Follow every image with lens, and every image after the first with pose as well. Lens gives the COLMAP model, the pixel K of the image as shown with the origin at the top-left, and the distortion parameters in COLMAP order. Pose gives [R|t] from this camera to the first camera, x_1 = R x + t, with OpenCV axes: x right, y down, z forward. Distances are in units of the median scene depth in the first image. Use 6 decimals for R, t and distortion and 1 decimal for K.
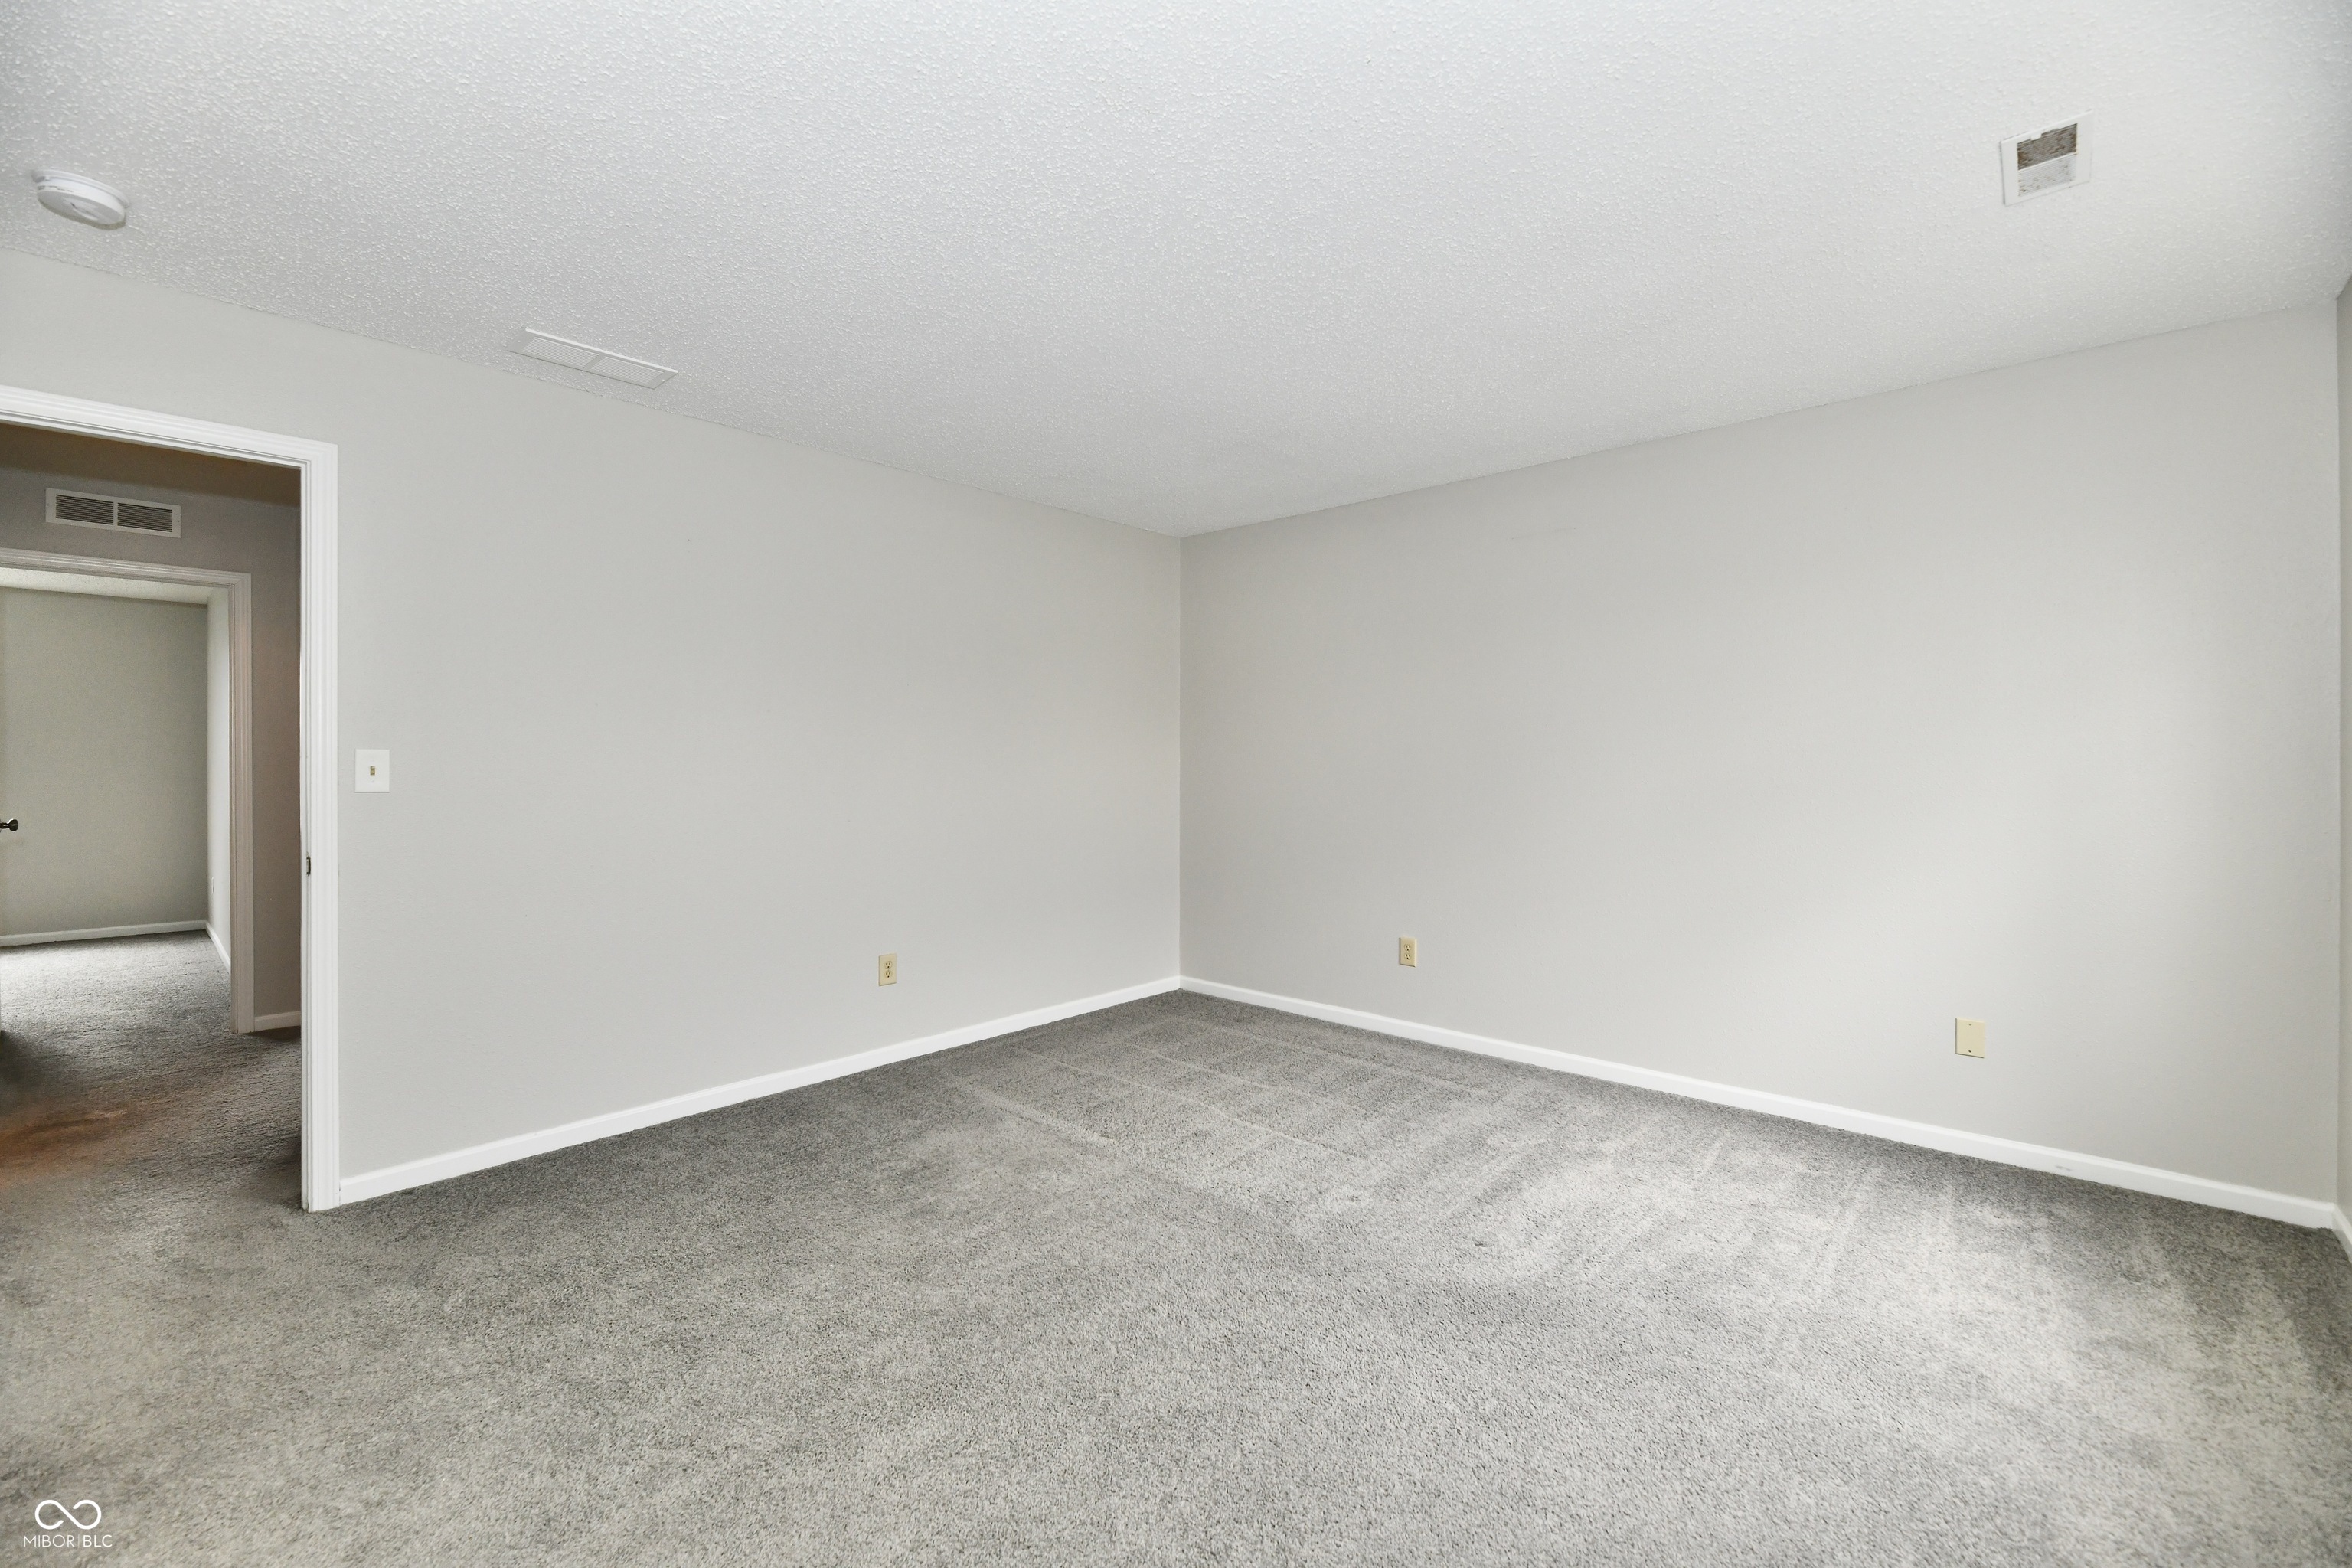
lens RADIAL K [[961.4, 0, 1170.8], [0, 961.4, 787.6], [0, 0, 1]] dist [-0.002018, -0.003739]
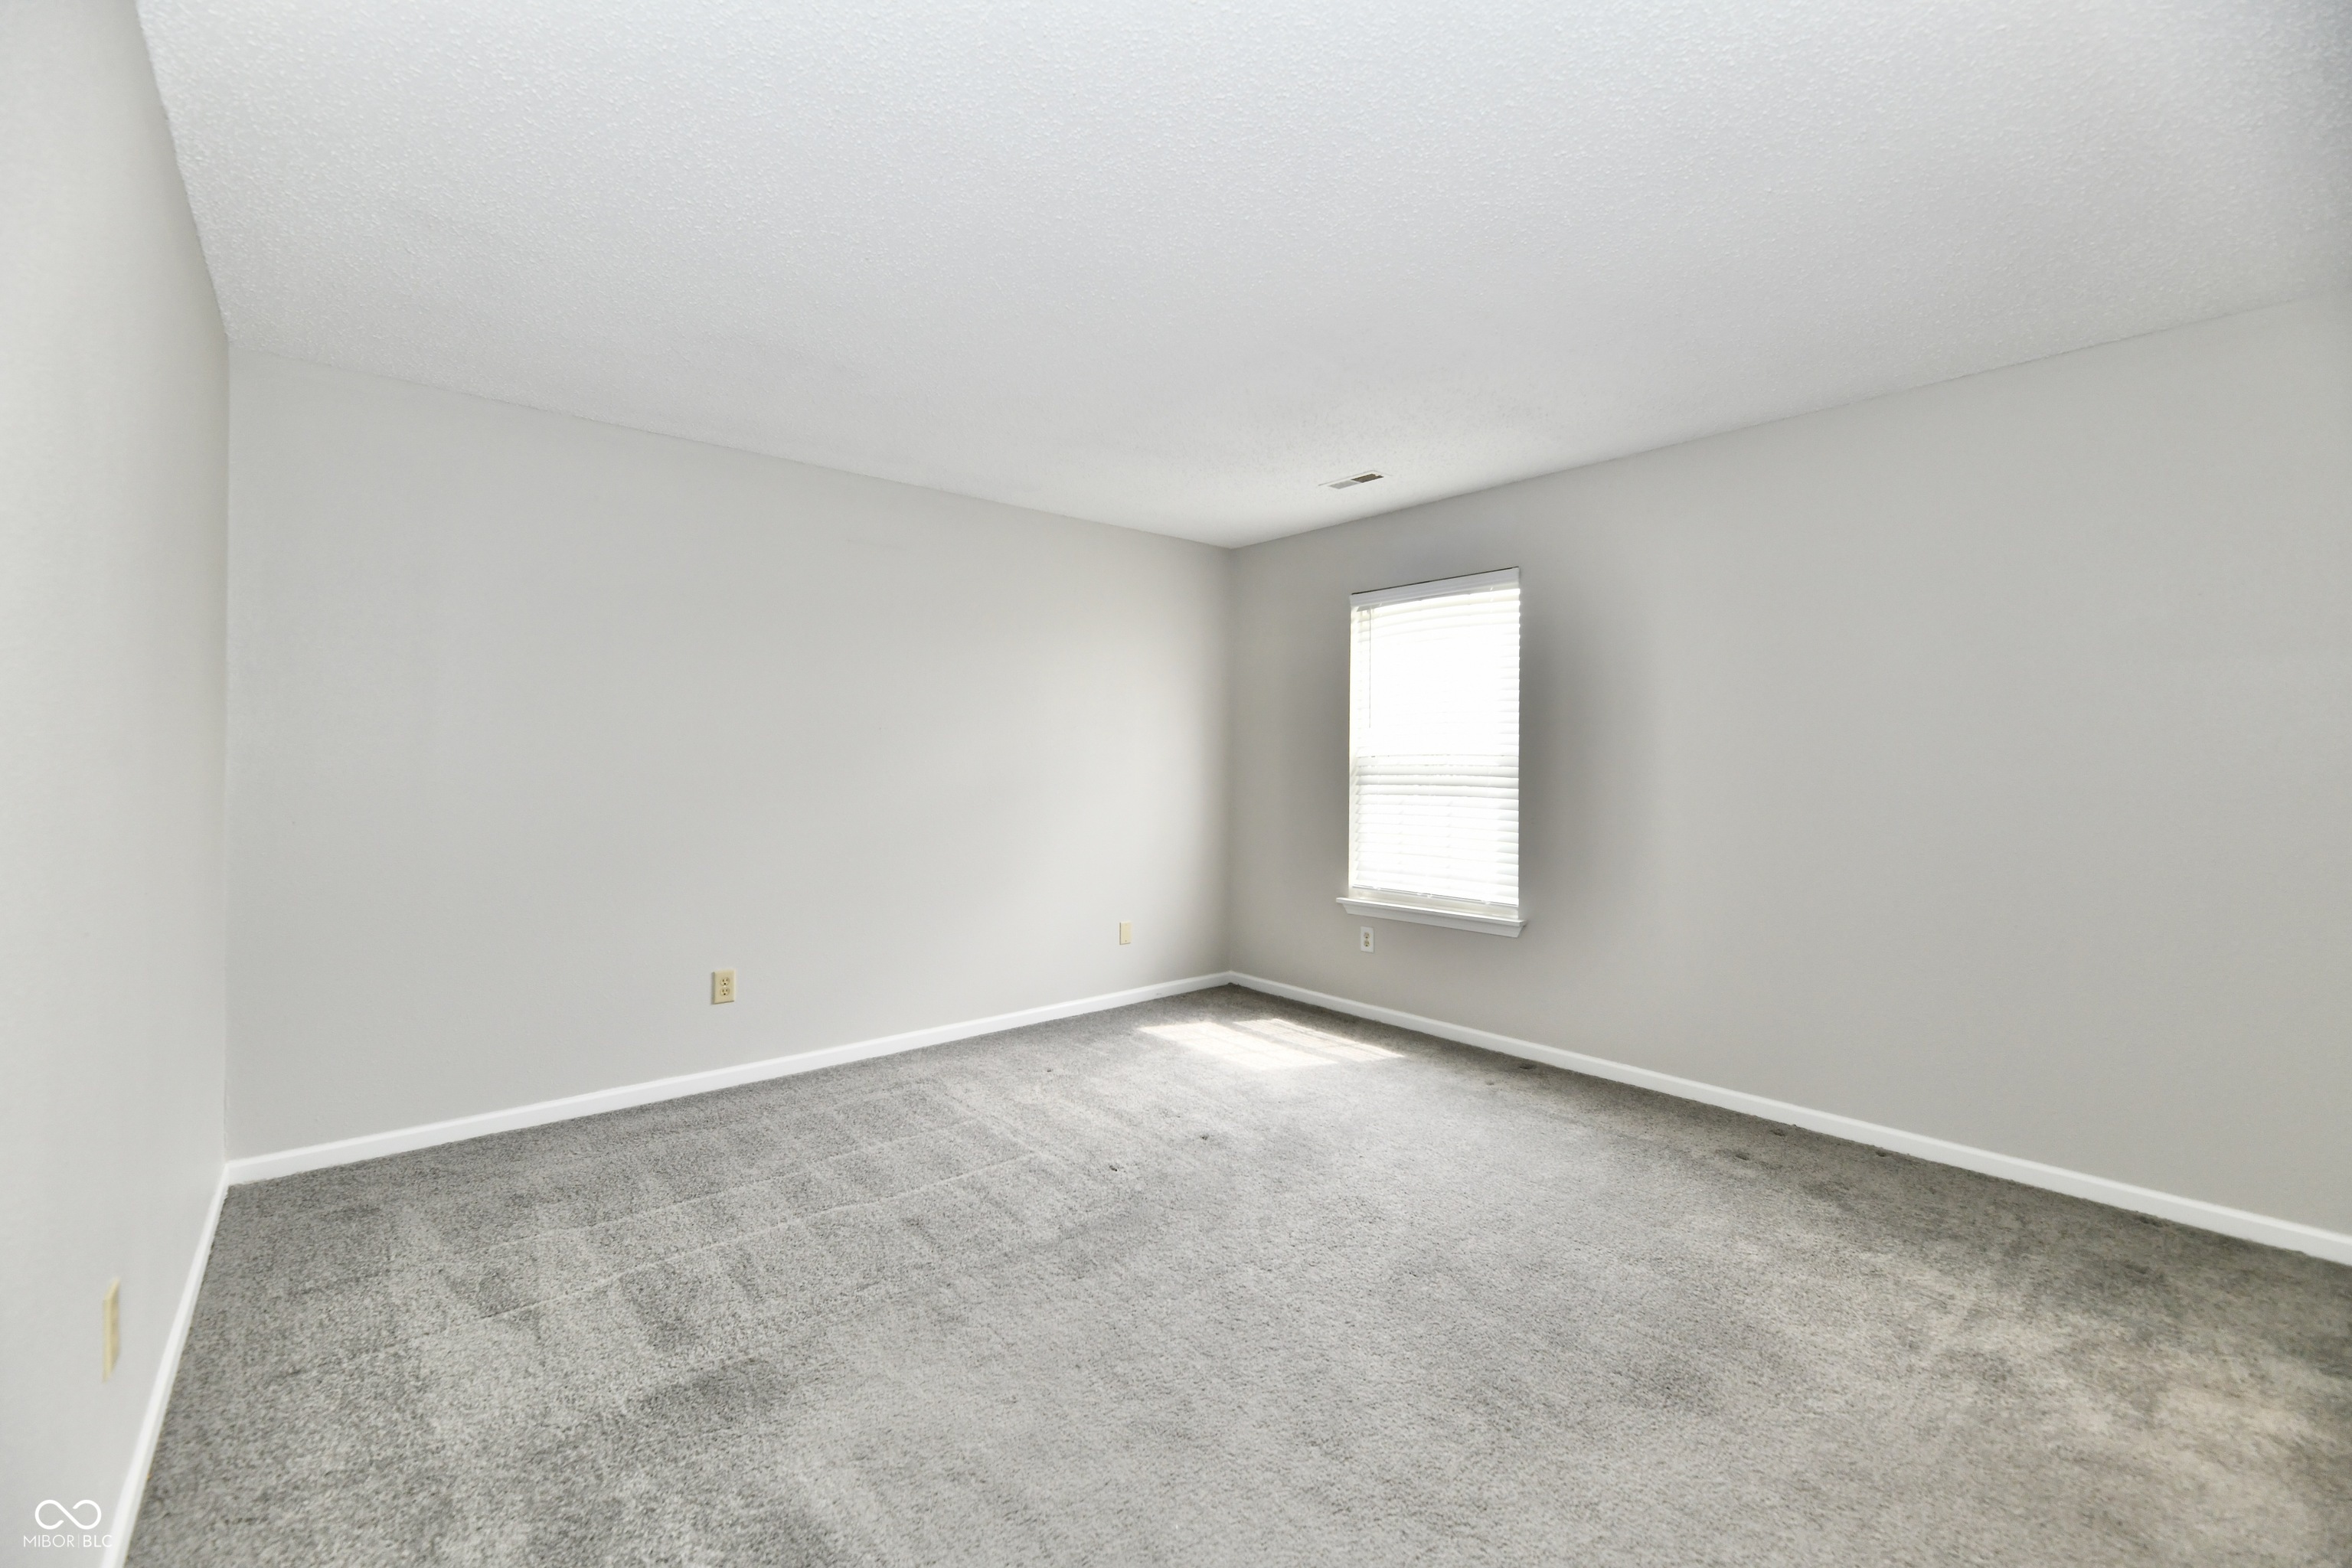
lens RADIAL K [[961.4, 0, 1160.6], [0, 961.4, 790.1], [0, 0, 1]] dist [-0.002018, -0.003739]
pose [[0.125080, -0.025033, 0.991831, -0.751575], [0.024711, 0.999450, 0.022109, -0.017420], [-0.991839, 0.021743, 0.125630, 0.695932]]
